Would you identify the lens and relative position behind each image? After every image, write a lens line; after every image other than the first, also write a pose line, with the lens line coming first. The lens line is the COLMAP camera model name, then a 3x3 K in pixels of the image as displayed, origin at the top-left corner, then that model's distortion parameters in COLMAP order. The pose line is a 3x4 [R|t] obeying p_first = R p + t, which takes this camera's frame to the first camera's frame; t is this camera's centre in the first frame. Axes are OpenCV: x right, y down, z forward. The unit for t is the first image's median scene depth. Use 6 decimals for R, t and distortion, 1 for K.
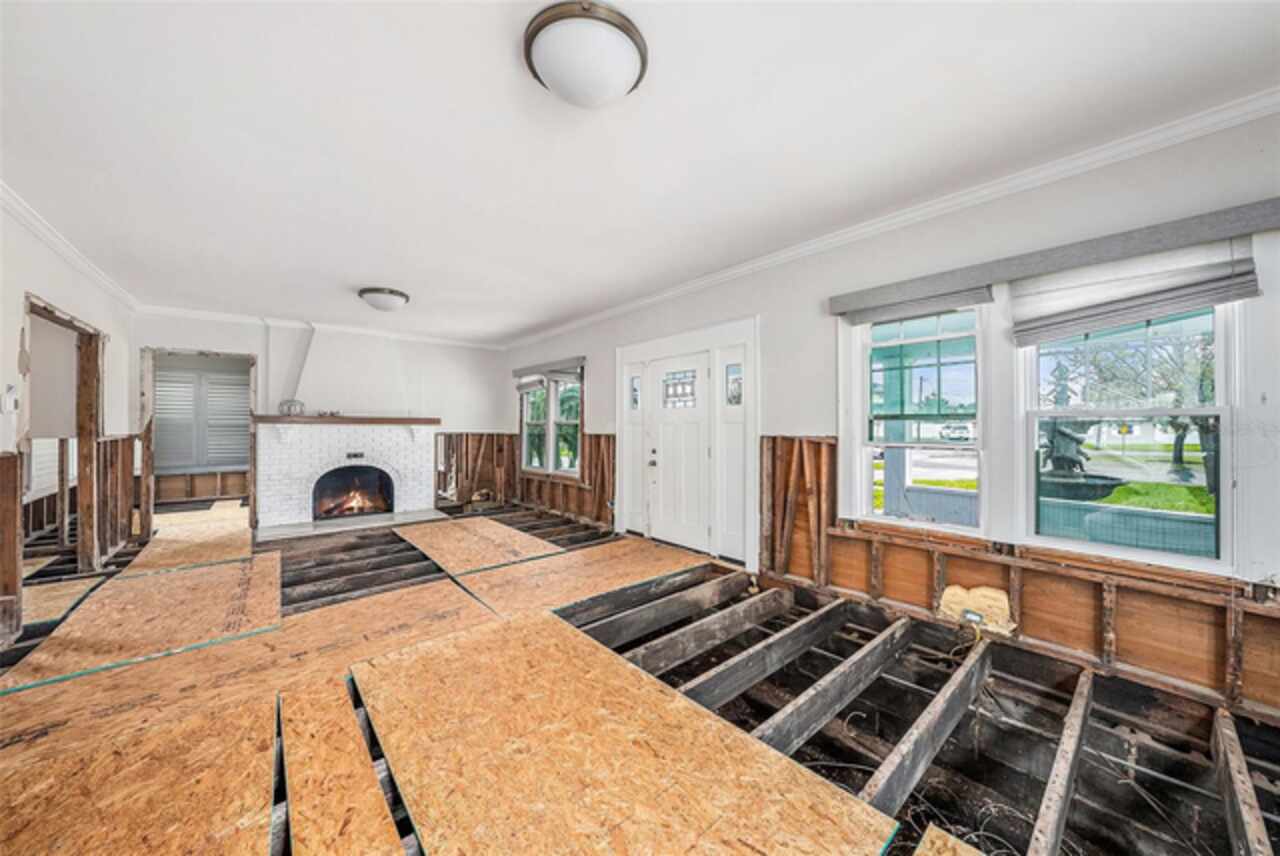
lens RADIAL K [[448.2, 0, 646.9], [0, 448.2, 418.4], [0, 0, 1]] dist [-0.000976, -0.000099]
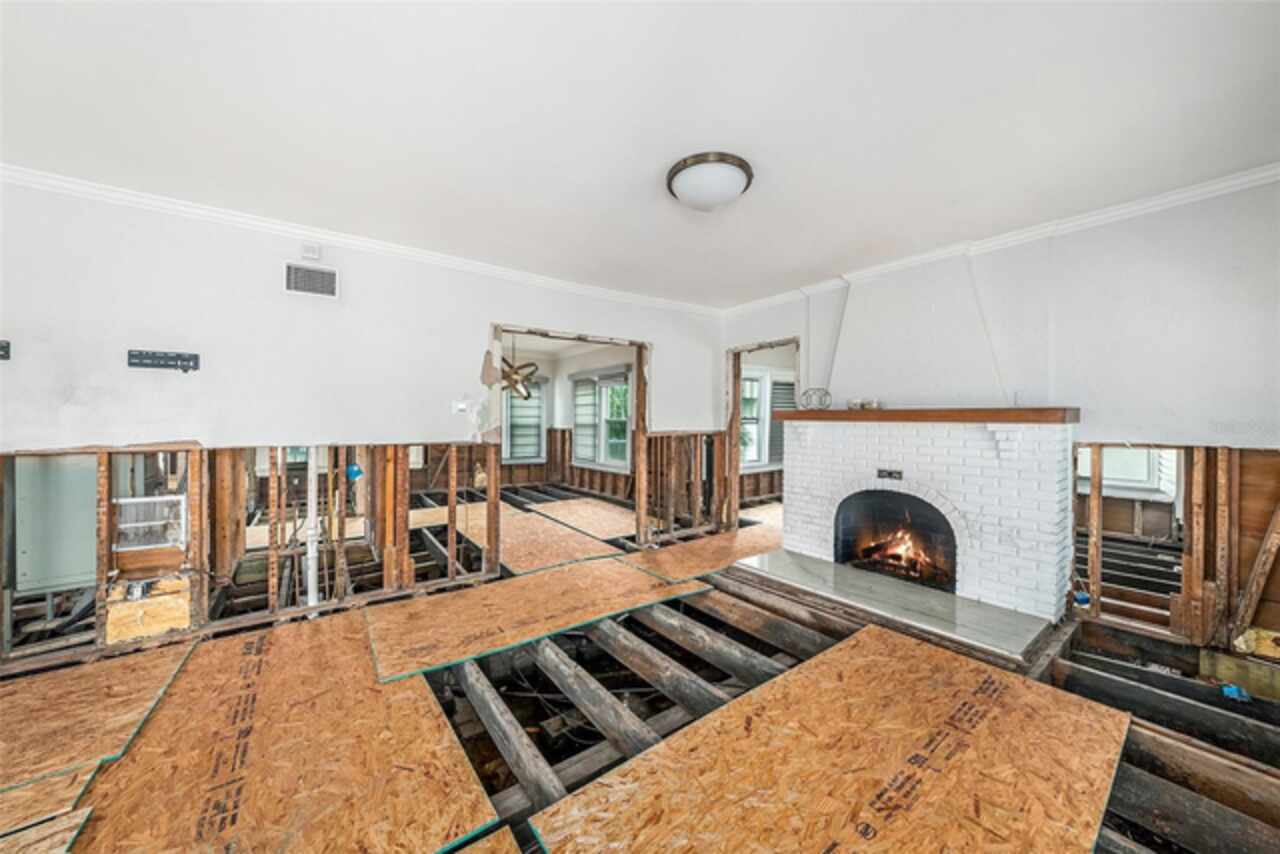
lens RADIAL K [[448.2, 0, 646.9], [0, 448.2, 417.4], [0, 0, 1]] dist [-0.000976, -0.000099]
pose [[-0.053207, -0.009030, -0.998543, -0.033125], [0.011312, 0.999889, -0.009645, 0.008860], [0.998519, -0.011809, -0.053099, 0.720582]]
